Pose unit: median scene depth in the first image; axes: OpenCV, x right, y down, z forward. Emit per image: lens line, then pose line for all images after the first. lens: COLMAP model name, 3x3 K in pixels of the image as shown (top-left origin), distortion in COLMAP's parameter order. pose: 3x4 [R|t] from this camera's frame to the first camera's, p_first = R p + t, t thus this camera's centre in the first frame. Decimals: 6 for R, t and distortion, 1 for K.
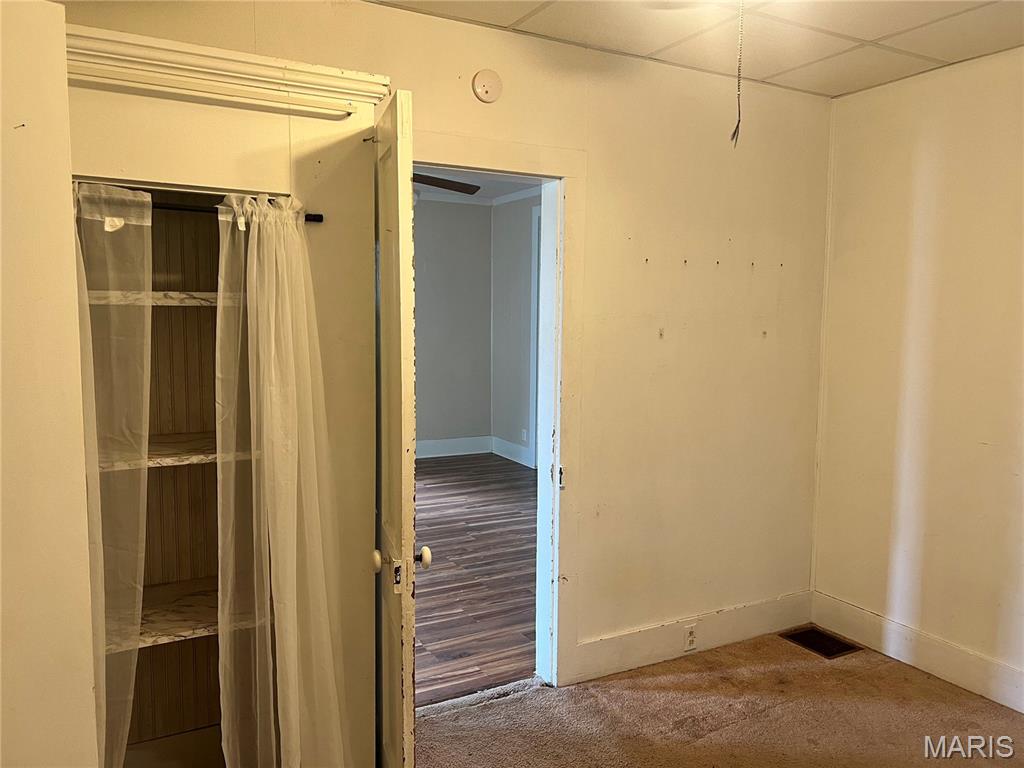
lens RADIAL K [[771.1, 0, 508.1], [0, 771.1, 381.2], [0, 0, 1]] dist [0.081230, -0.100578]
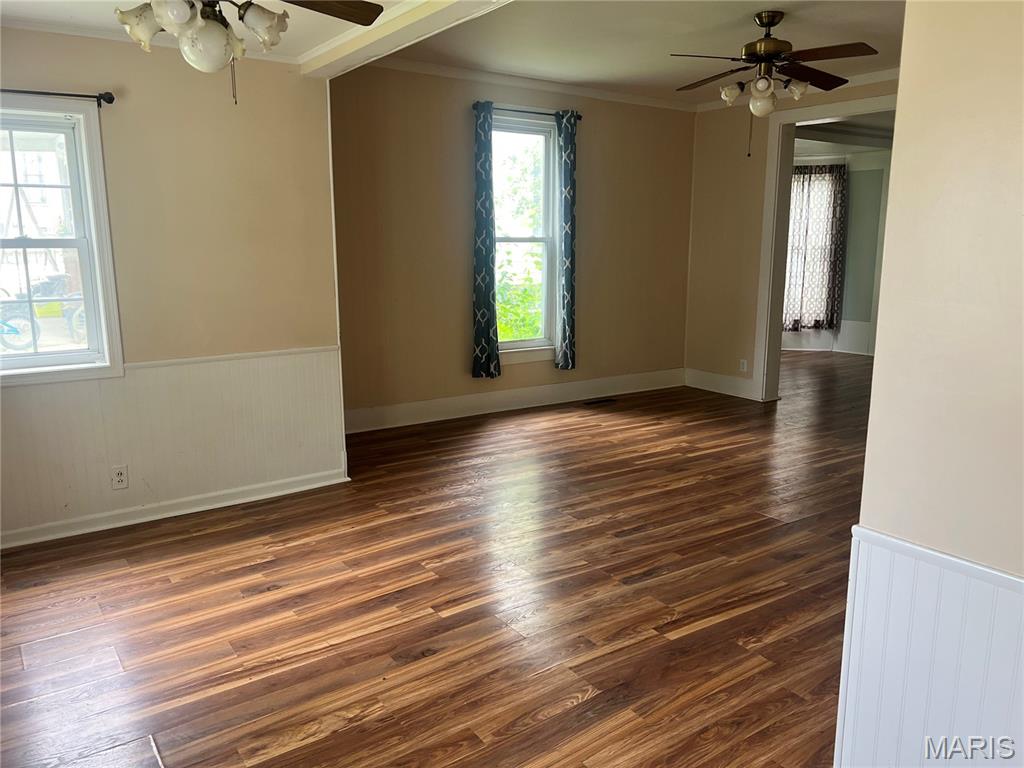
lens RADIAL K [[771.1, 0, 508.1], [0, 771.1, 381.2], [0, 0, 1]] dist [0.081230, -0.100578]
pose [[0.993281, -0.029459, 0.111915, -0.493762], [0.019262, 0.995654, 0.091119, -0.002904], [-0.114113, -0.088351, 0.989531, 0.143771]]
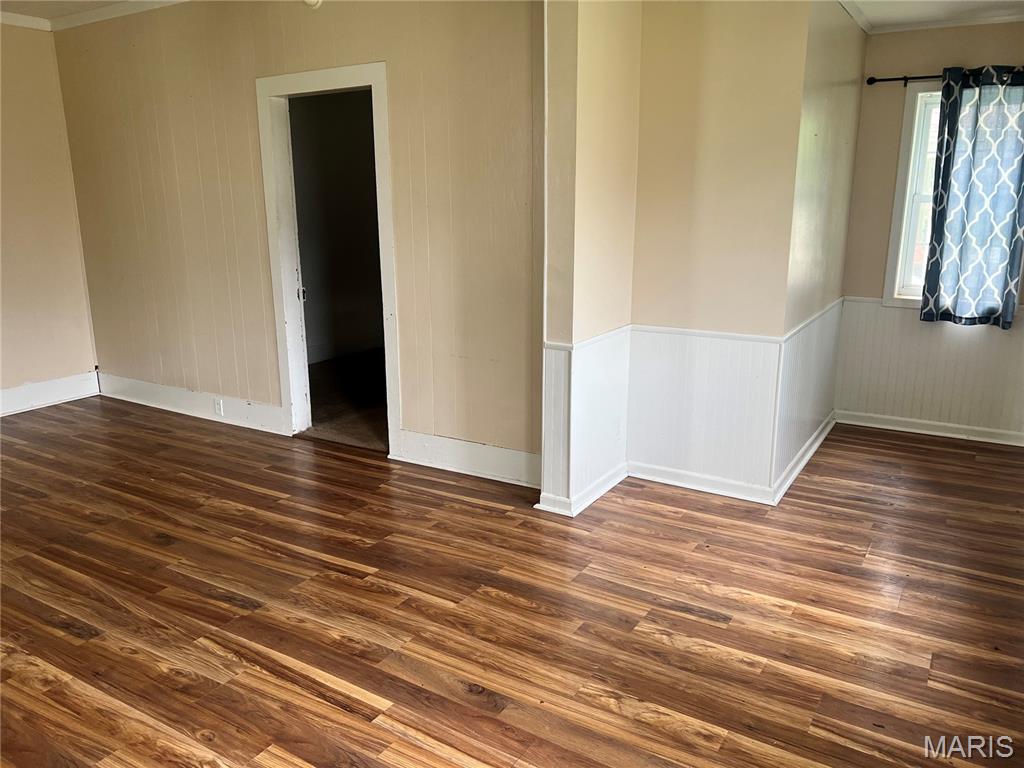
lens RADIAL K [[771.1, 0, 508.1], [0, 771.1, 381.2], [0, 0, 1]] dist [0.081230, -0.100578]
pose [[-0.487115, -0.208837, 0.848001, -0.819348], [0.087352, 0.954469, 0.285234, -0.065090], [-0.868958, 0.213016, -0.446694, 0.748414]]
